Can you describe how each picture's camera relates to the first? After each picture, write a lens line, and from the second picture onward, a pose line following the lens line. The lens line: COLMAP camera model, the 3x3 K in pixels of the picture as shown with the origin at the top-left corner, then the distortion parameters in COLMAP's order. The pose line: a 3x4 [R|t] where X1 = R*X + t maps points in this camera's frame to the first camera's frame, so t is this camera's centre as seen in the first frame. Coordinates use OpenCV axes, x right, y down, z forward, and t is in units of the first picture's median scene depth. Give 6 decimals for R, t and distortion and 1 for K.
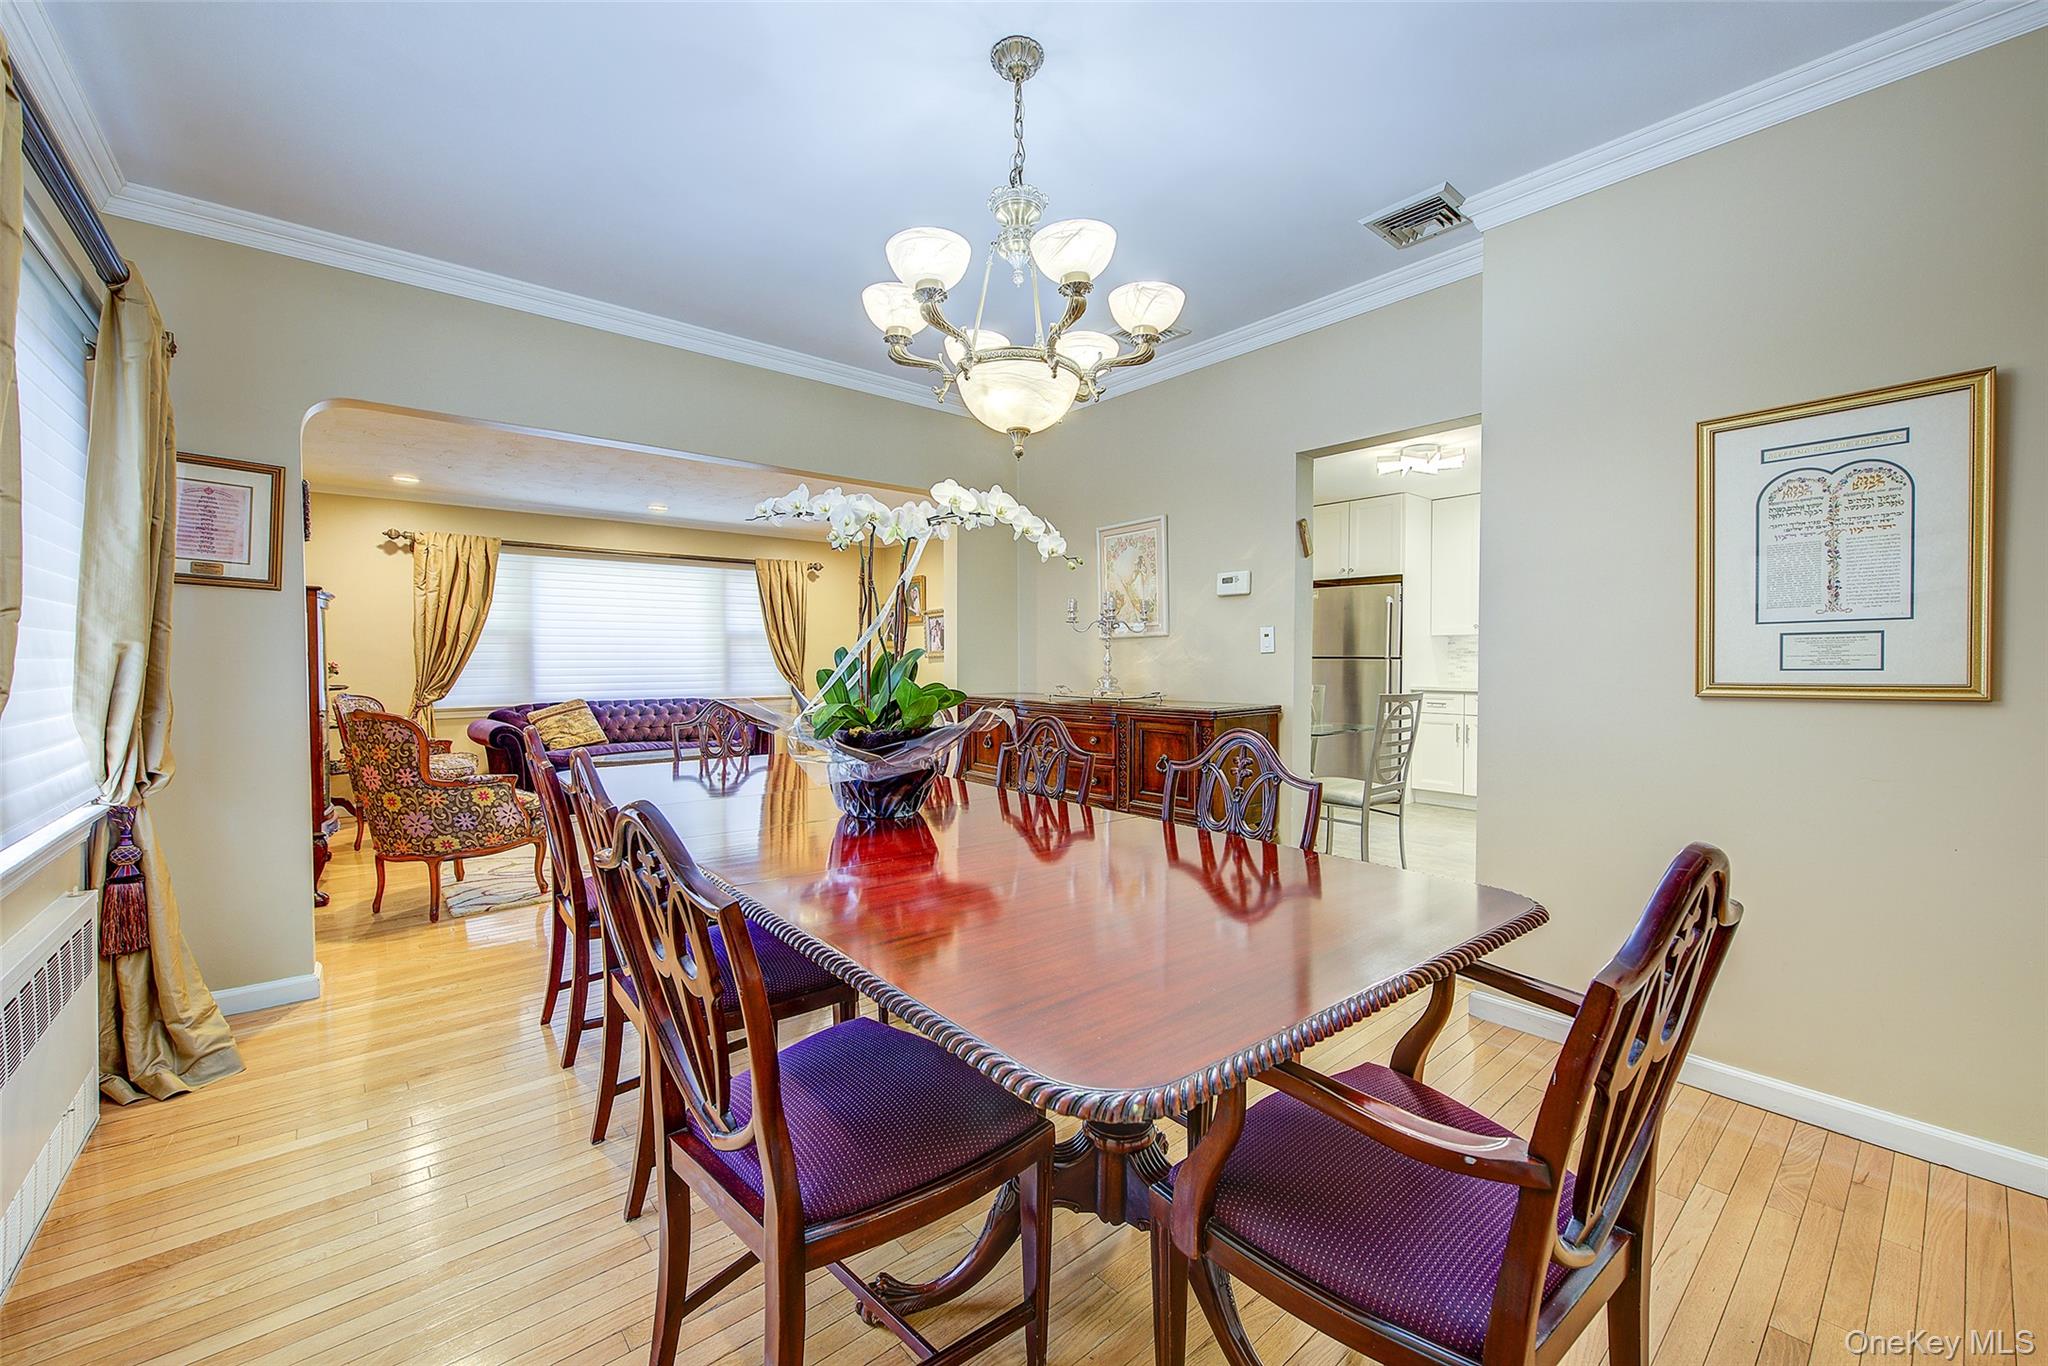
lens RADIAL K [[802.1, 0, 1024.0], [0, 802.1, 683.0], [0, 0, 1]] dist [-0.007711, -0.000124]
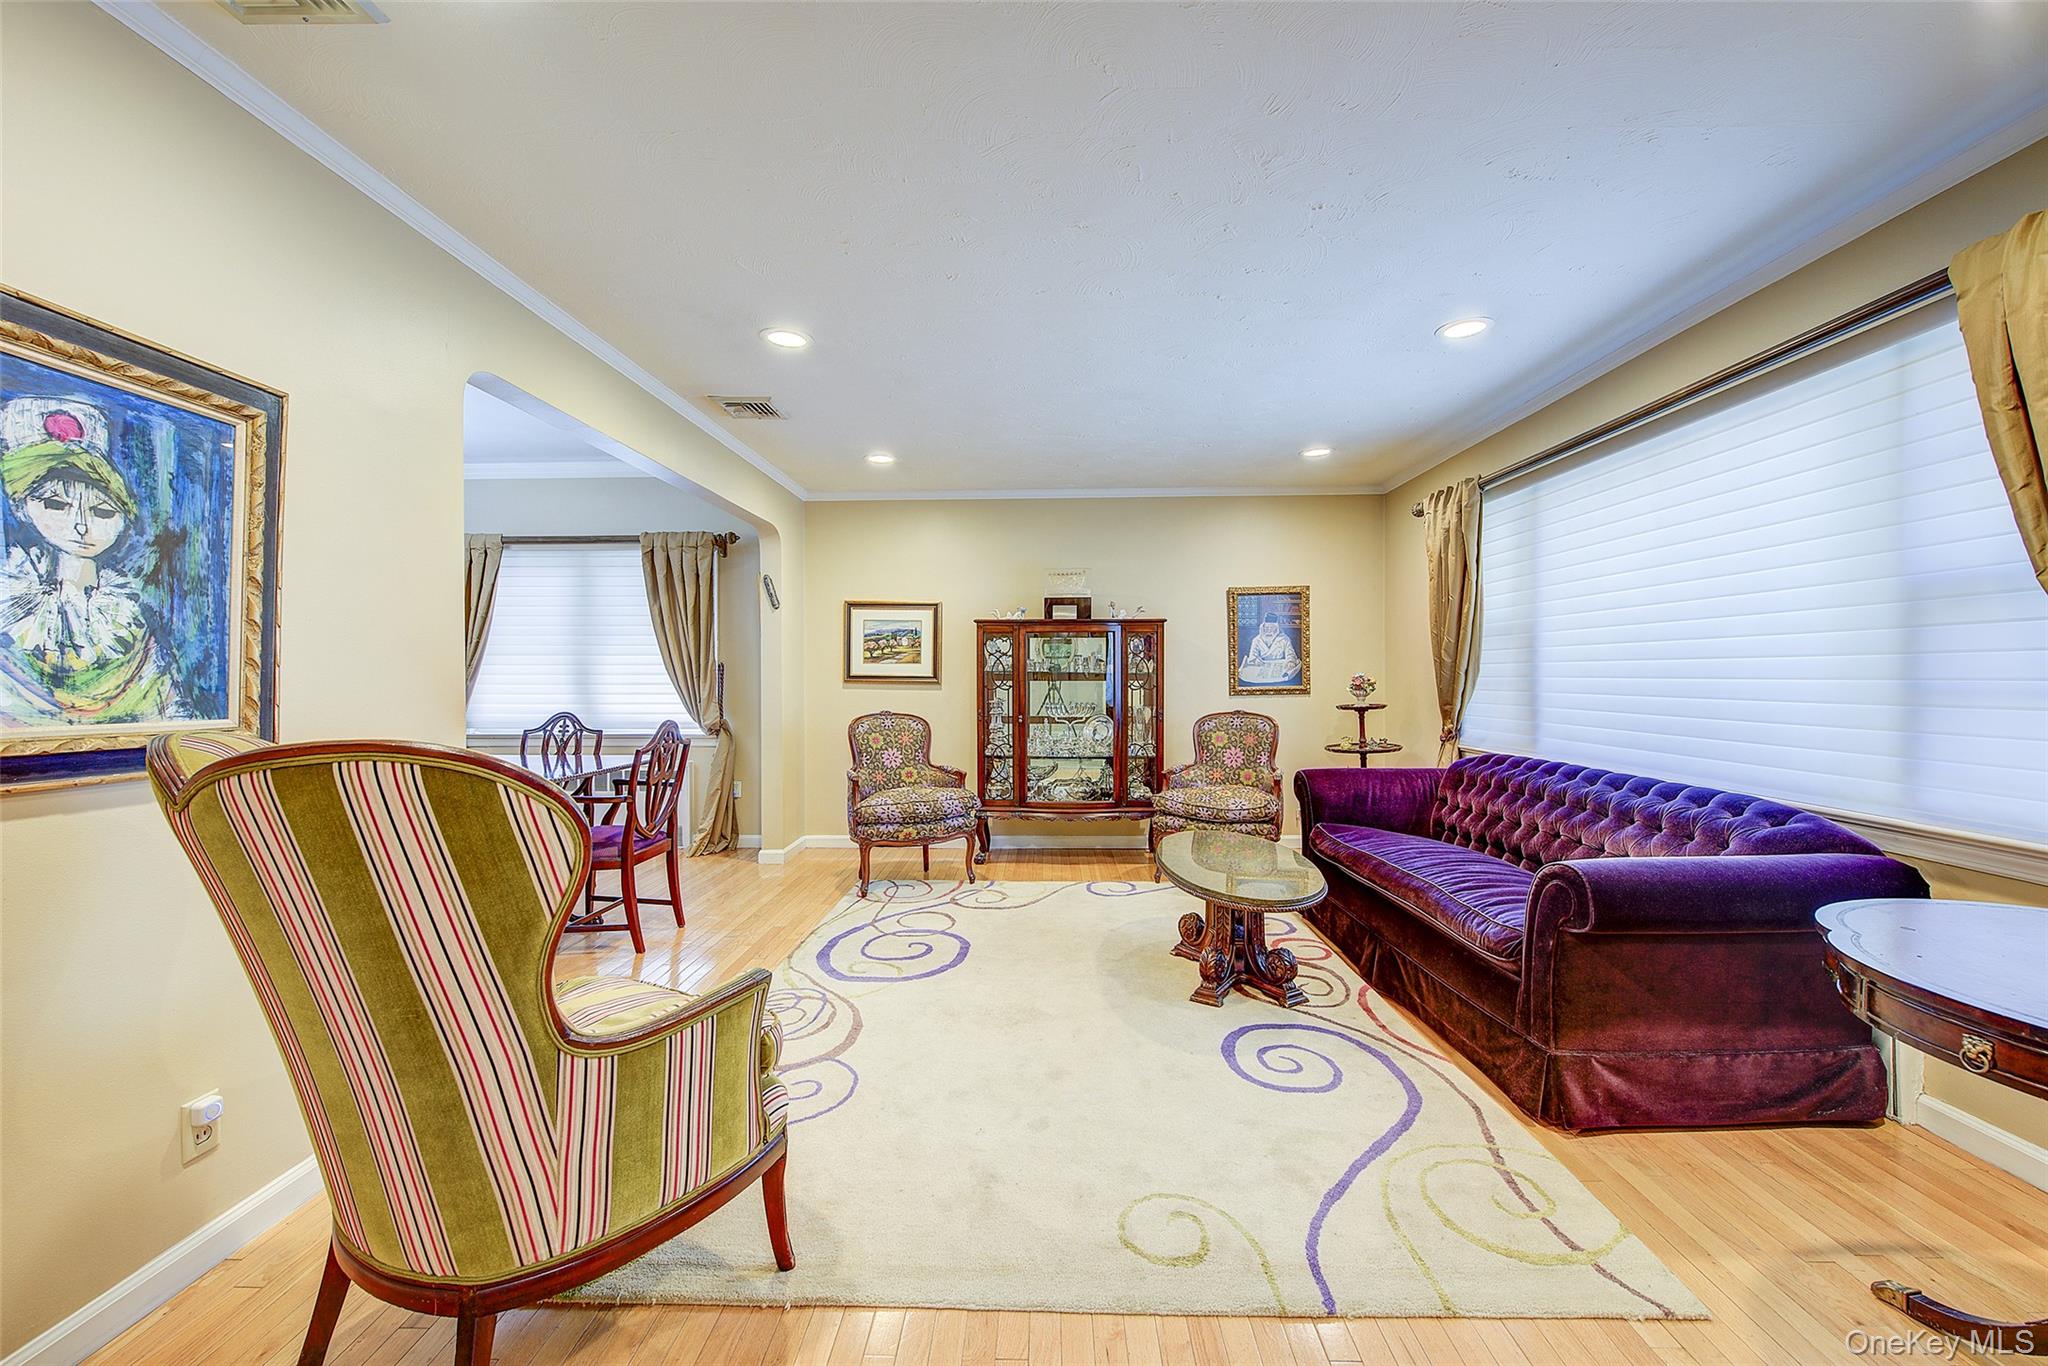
lens RADIAL K [[802.1, 0, 1024.0], [0, 802.1, 683.0], [0, 0, 1]] dist [-0.007711, -0.000124]
pose [[-0.664226, 0.011870, -0.747438, 0.030800], [-0.019432, 0.999262, 0.033138, -0.037232], [0.747279, 0.036536, -0.663505, 1.152481]]
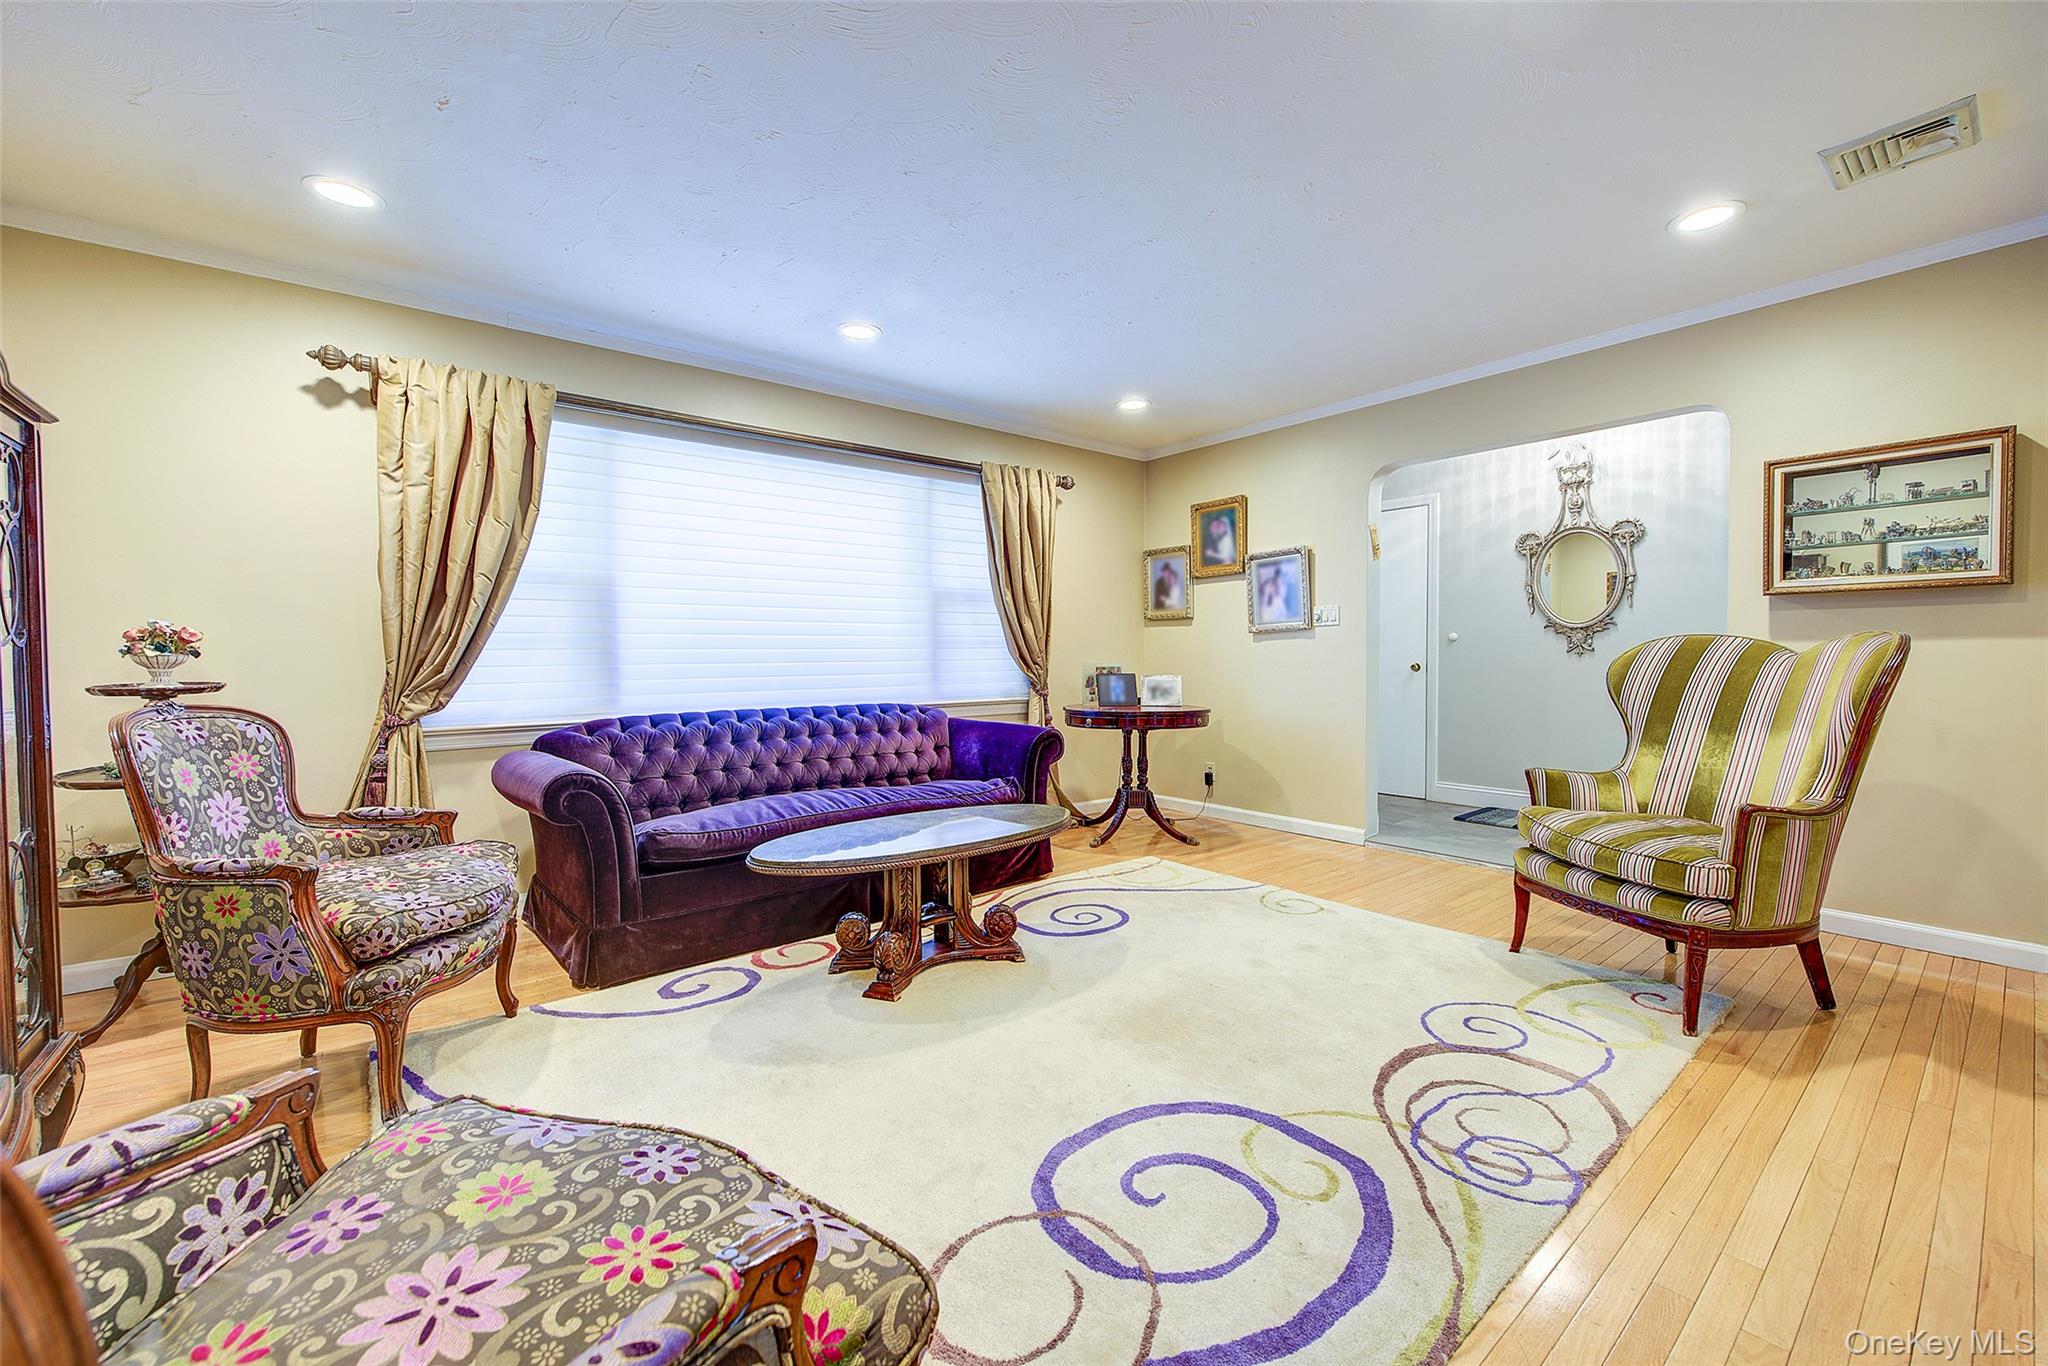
lens RADIAL K [[806.9, 0, 1026.0], [0, 806.9, 681.8], [0, 0, 1]] dist [0.000066, -0.000014]
pose [[0.999768, -0.005802, -0.020754, -0.352781], [0.005814, 0.999983, 0.000514, 0.004568], [0.020750, -0.000635, 0.999784, 0.503963]]
